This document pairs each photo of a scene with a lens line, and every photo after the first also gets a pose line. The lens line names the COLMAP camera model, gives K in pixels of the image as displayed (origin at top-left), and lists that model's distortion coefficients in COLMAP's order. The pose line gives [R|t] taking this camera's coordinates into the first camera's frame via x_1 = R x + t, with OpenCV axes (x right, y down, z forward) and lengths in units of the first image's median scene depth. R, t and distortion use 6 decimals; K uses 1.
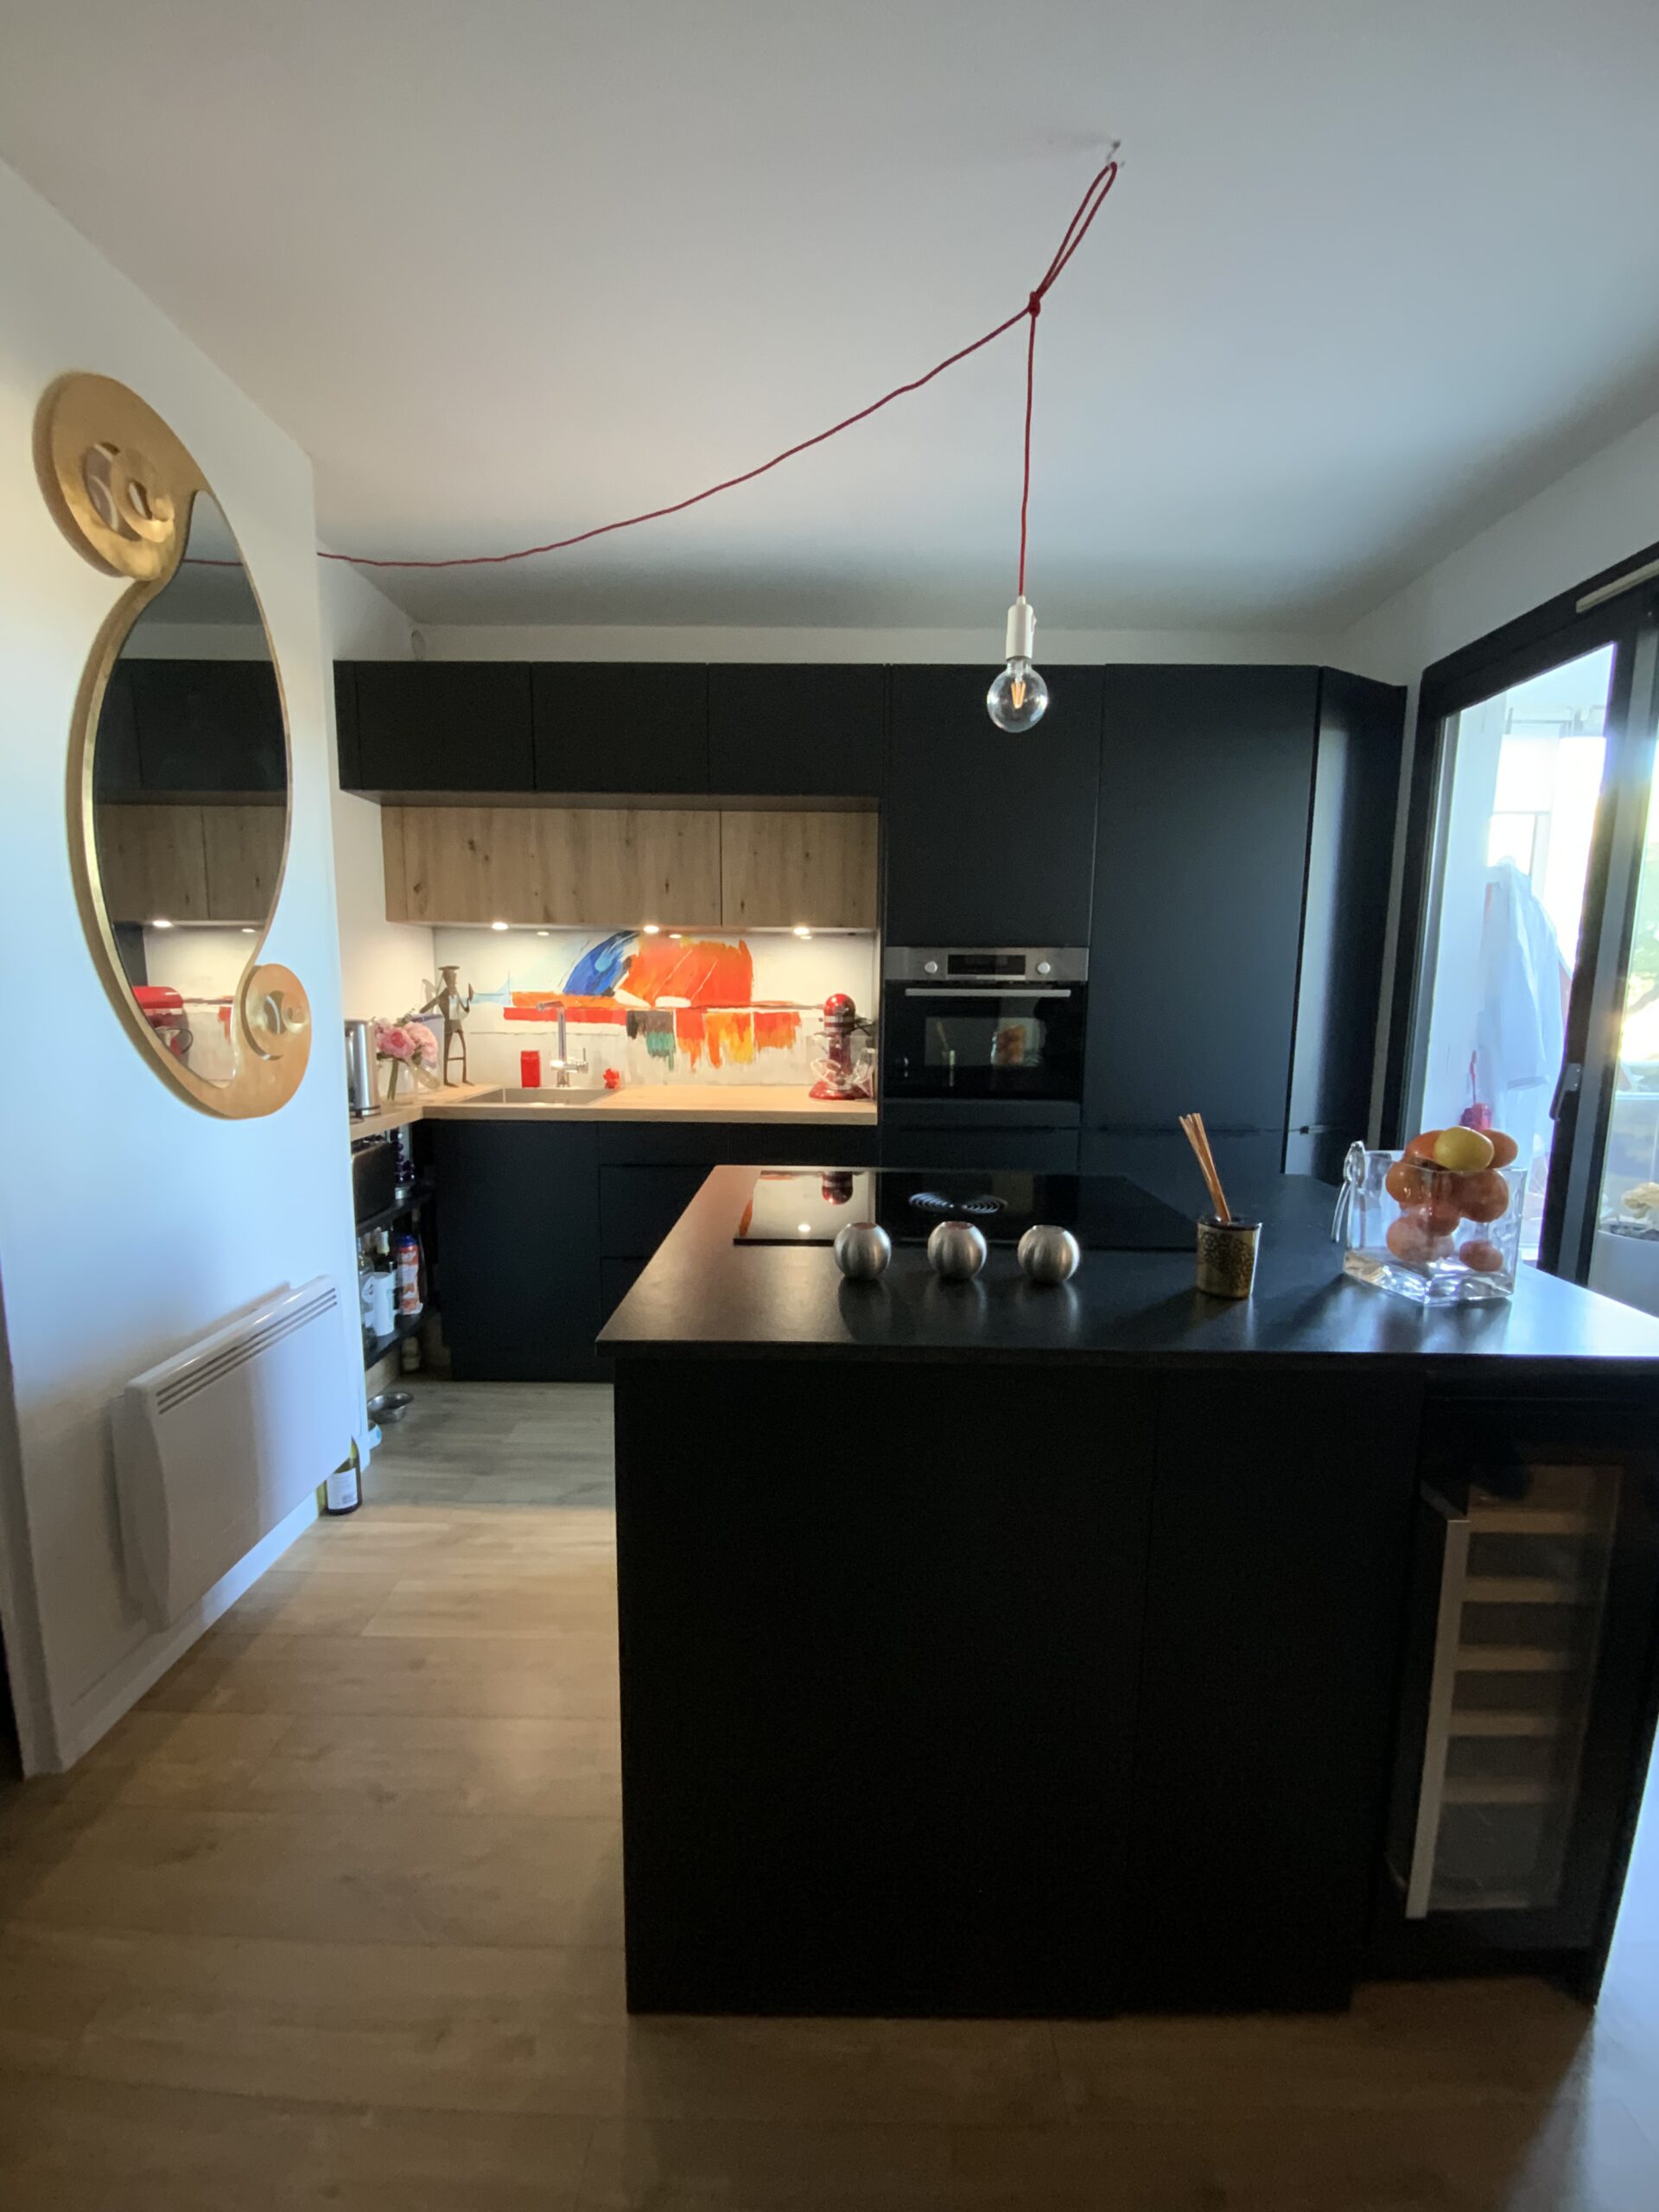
lens RADIAL K [[890.6, 0, 842.6], [0, 890.6, 1107.7], [0, 0, 1]] dist [0.008416, -0.011765]
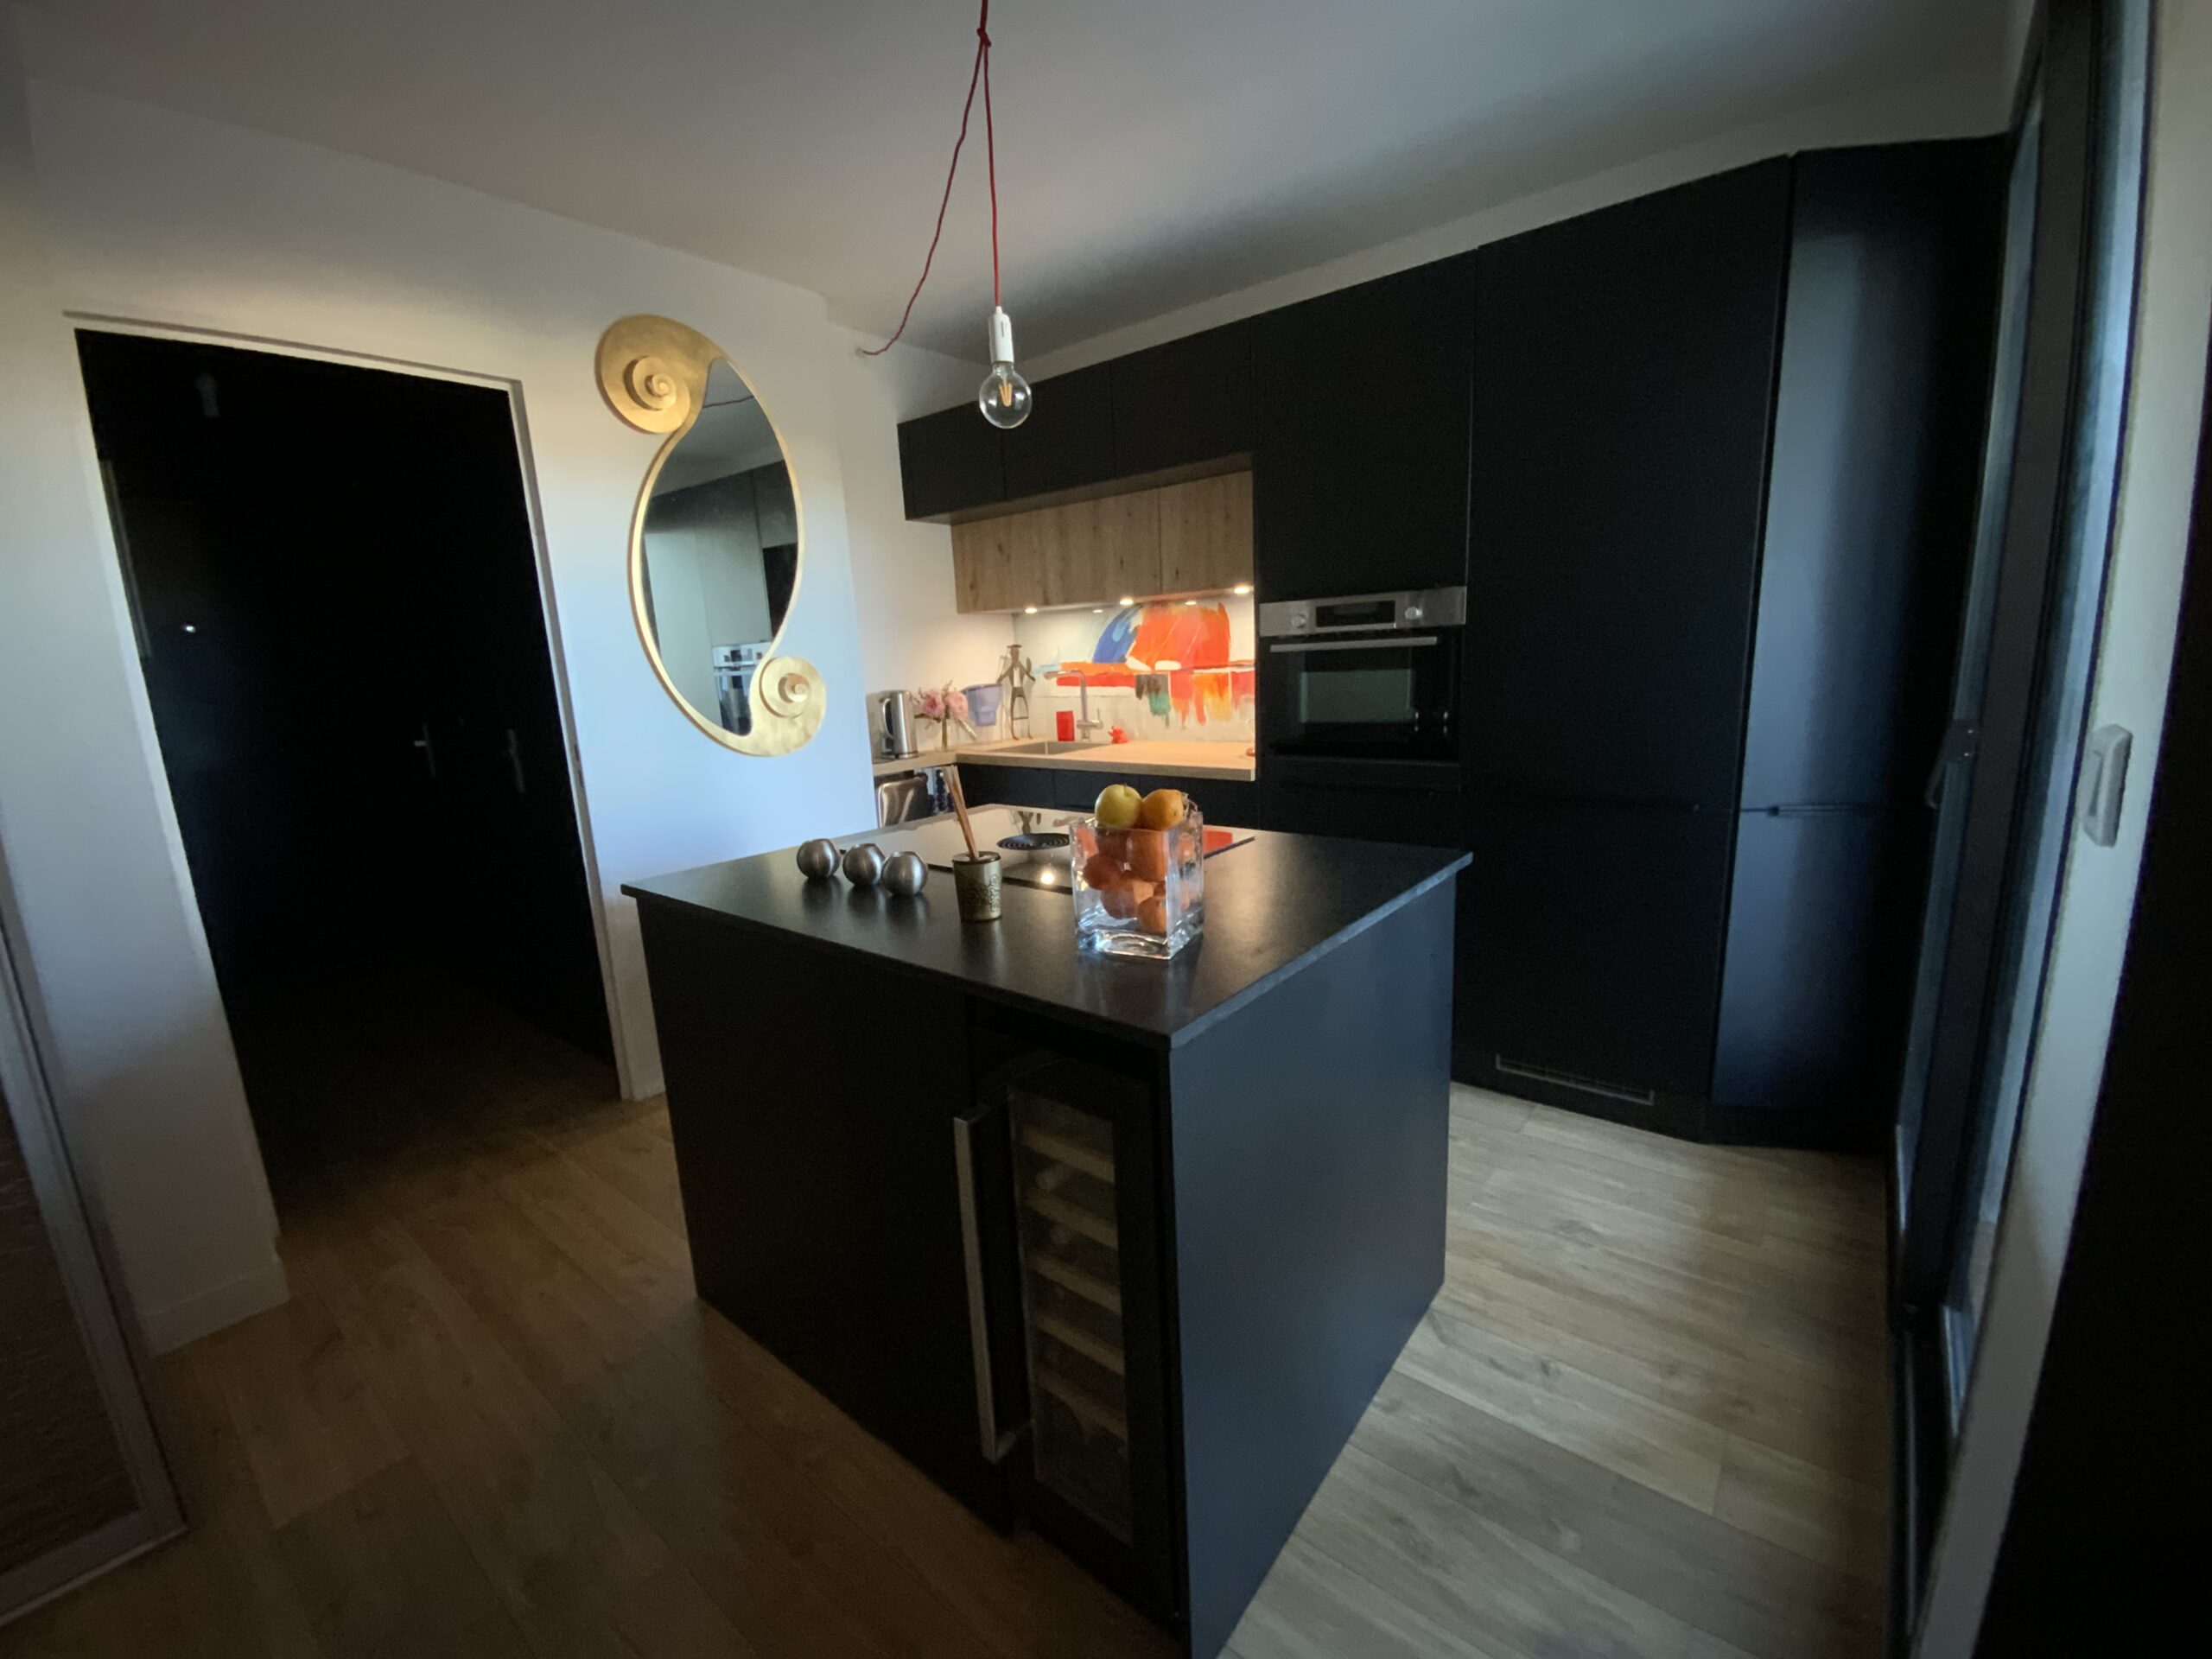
lens RADIAL K [[890.6, 0, 1099.5], [0, 890.6, 839.5], [0, 0, 1]] dist [0.008416, -0.011765]
pose [[0.774803, 0.080950, -0.626999, 0.465395], [-0.029358, 0.995306, 0.092222, -0.002322], [0.631521, -0.053047, 0.773542, 0.075729]]
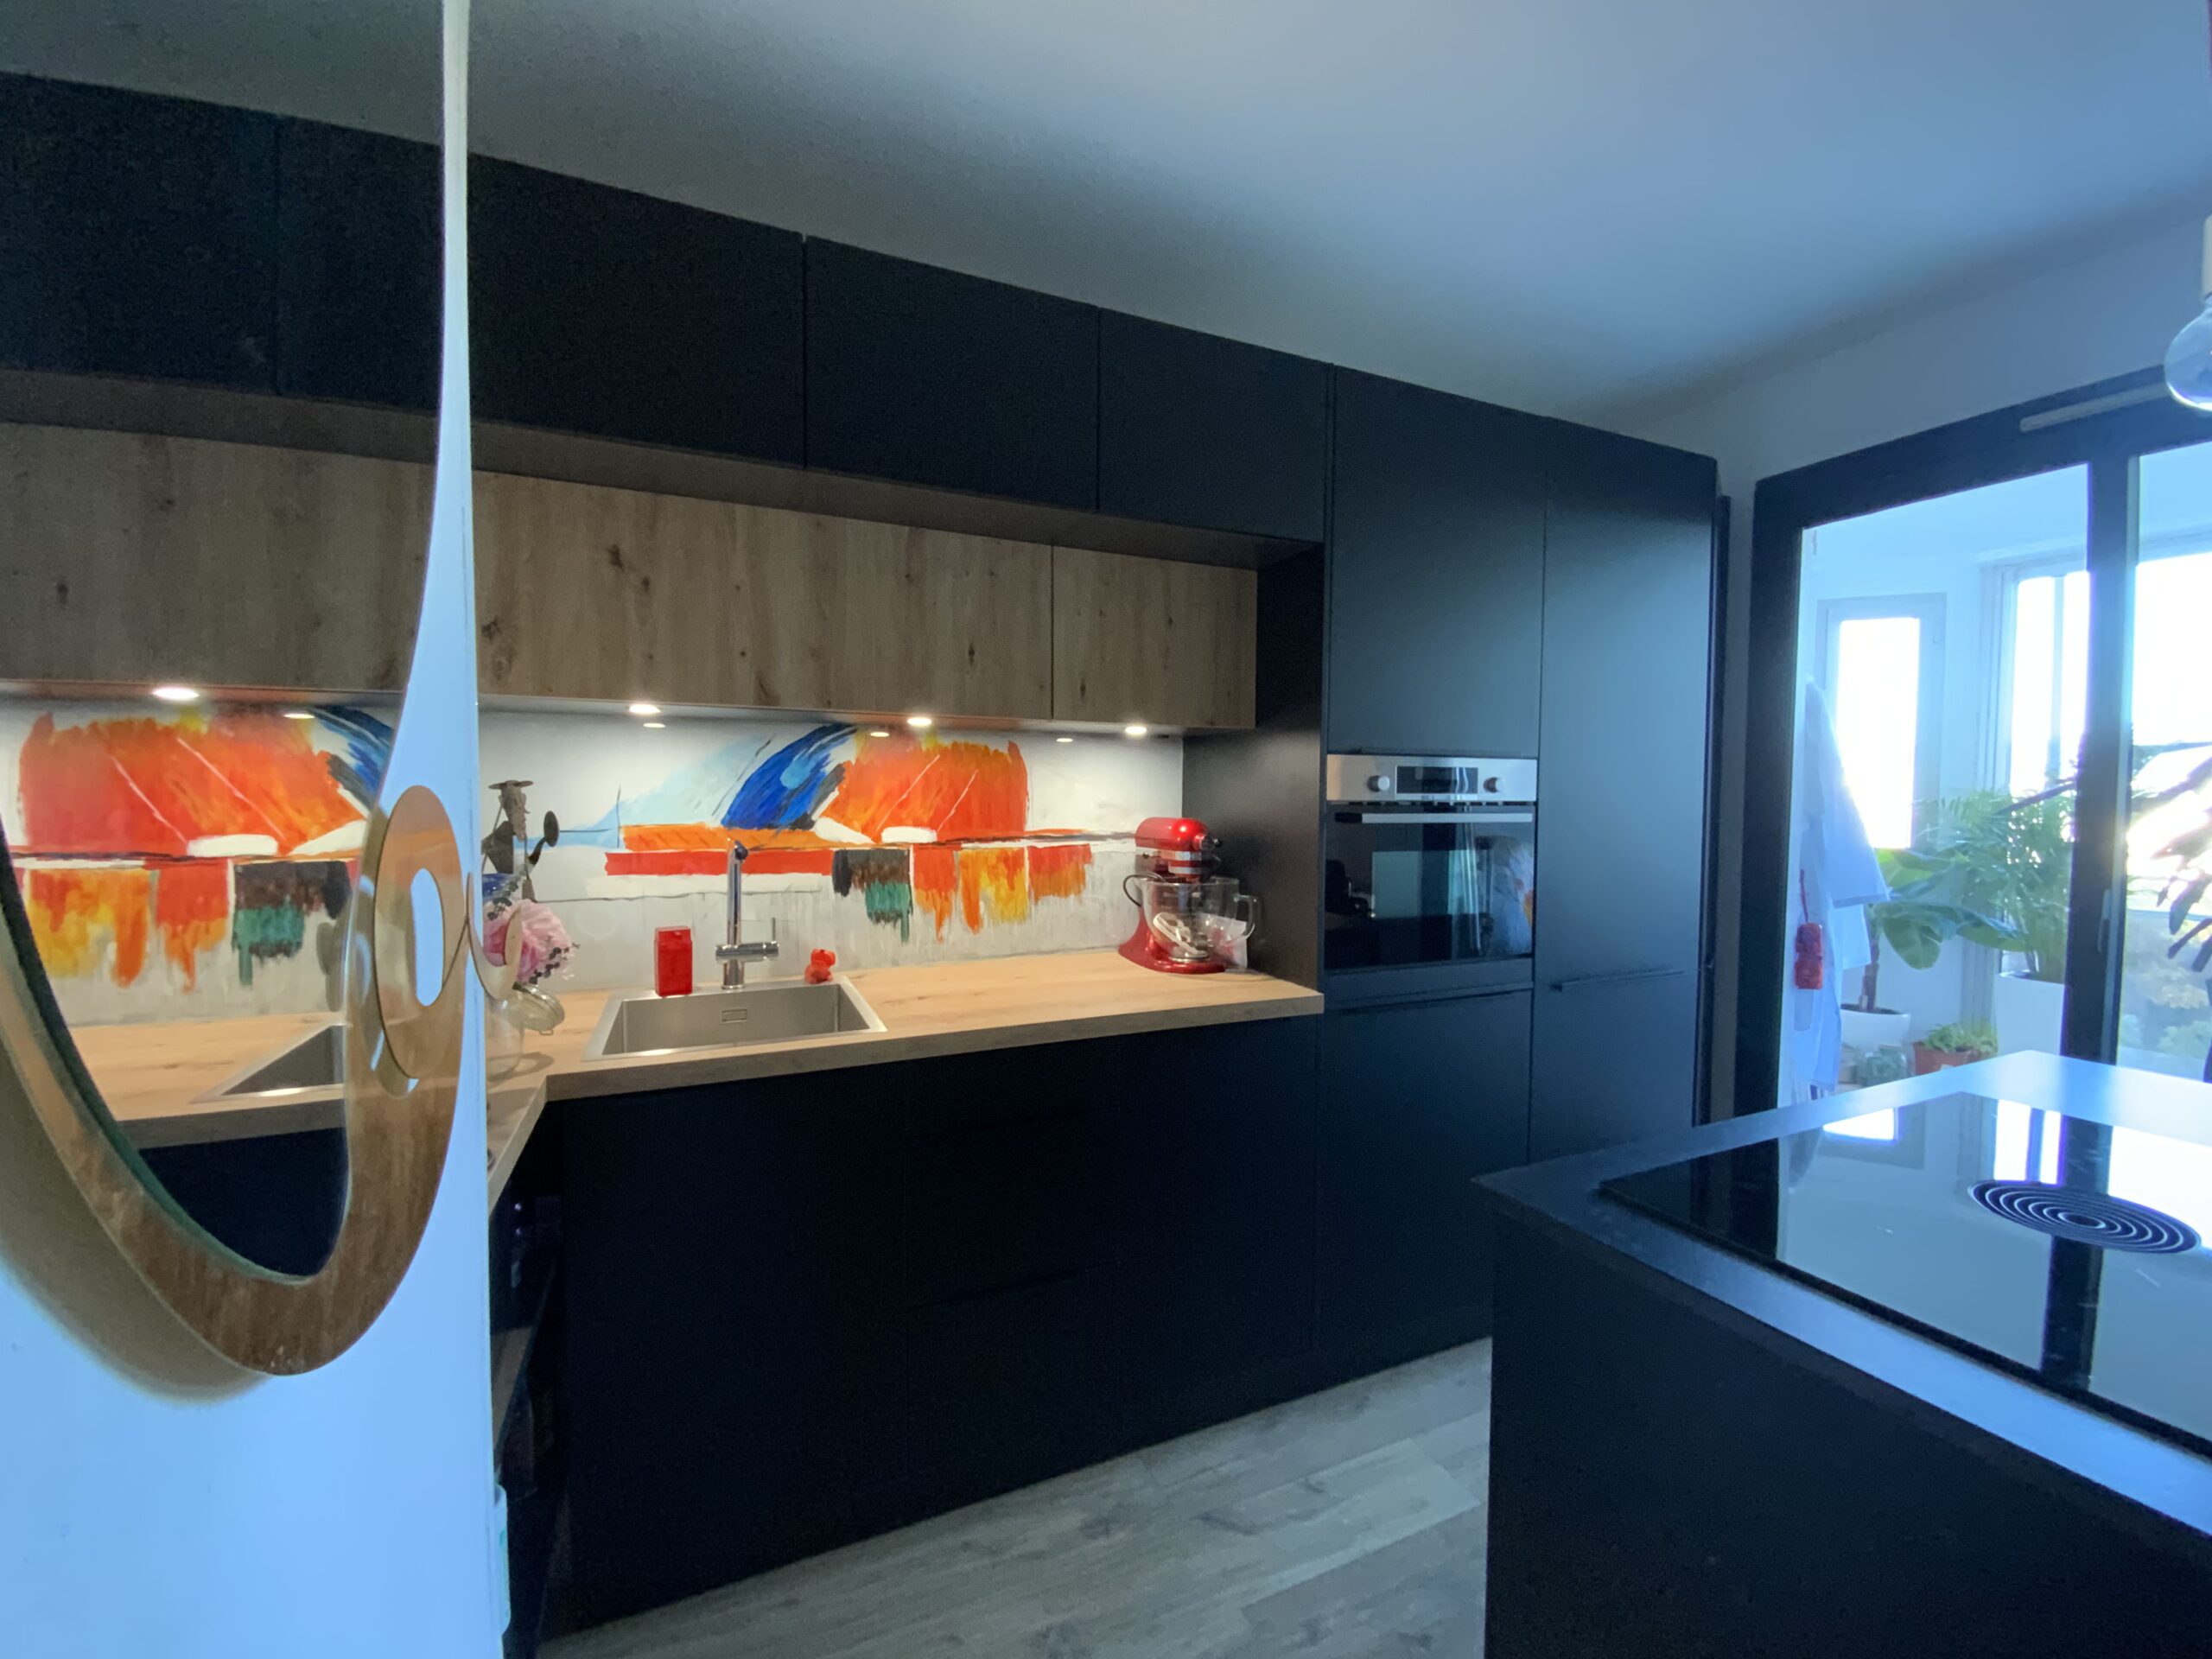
lens RADIAL K [[890.6, 0, 1108.9], [0, 890.6, 826.1], [0, 0, 1]] dist [0.008416, -0.011765]
pose [[0.910399, -0.020614, 0.413218, -0.329530], [0.060145, 0.994742, -0.082886, -0.064033], [-0.409337, 0.100313, 0.906852, 0.365125]]
